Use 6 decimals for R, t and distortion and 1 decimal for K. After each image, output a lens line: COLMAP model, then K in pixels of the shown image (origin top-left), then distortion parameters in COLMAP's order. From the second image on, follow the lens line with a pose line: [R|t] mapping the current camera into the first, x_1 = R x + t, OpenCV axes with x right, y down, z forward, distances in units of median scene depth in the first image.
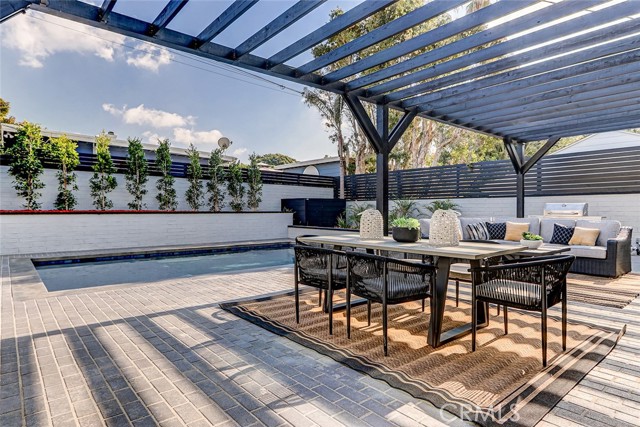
lens RADIAL K [[372.8, 0, 316.8], [0, 372.8, 209.7], [0, 0, 1]] dist [0.005552, -0.000443]
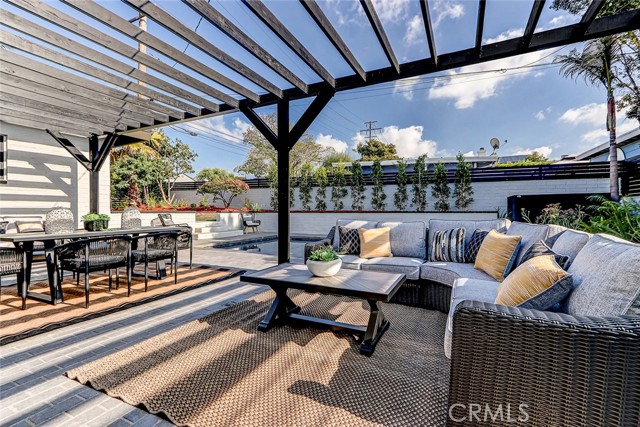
lens RADIAL K [[290.4, 0, 316.1], [0, 290.4, 210.2], [0, 0, 1]] dist [0.017505, 0.000027]
pose [[0.394920, -0.004078, -0.918707, 0.517455], [0.001647, 0.999992, -0.003730, 0.005163], [0.918714, -0.000040, 0.394923, 0.439319]]
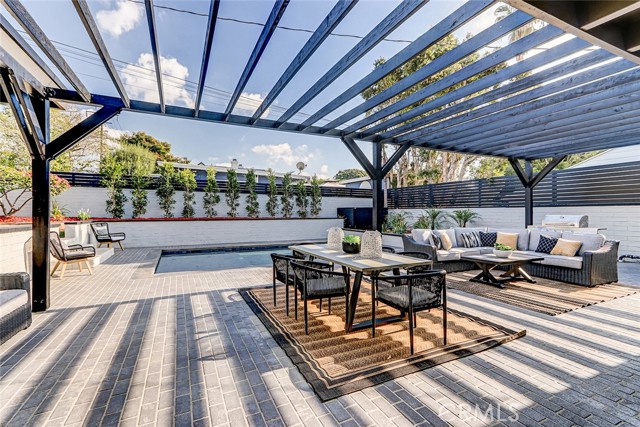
lens RADIAL K [[290.4, 0, 316.1], [0, 290.4, 210.2], [0, 0, 1]] dist [0.017505, 0.000027]
pose [[0.968572, -0.002599, -0.248722, 0.125343], [0.001300, 0.999985, -0.005386, -0.021388], [0.248732, 0.004893, 0.968560, -0.022705]]
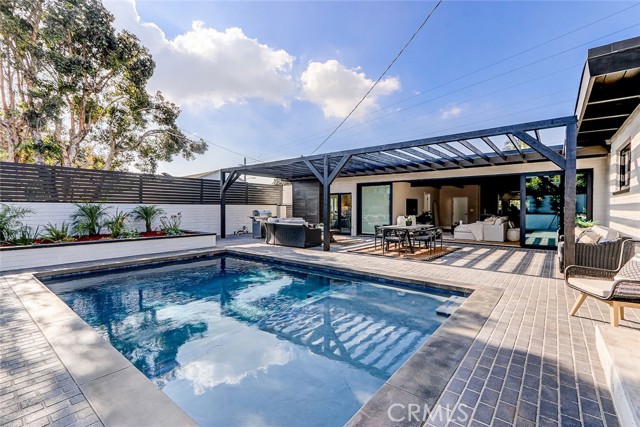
lens RADIAL K [[291.6, 0, 311.2], [0, 291.6, 211.8], [0, 0, 1]] dist [-0.000041, -0.000201]
pose [[-0.176741, -0.014469, 0.984151, -0.674863], [-0.001384, 0.999895, 0.014452, -0.021079], [-0.984256, 0.001192, -0.176742, 0.736391]]
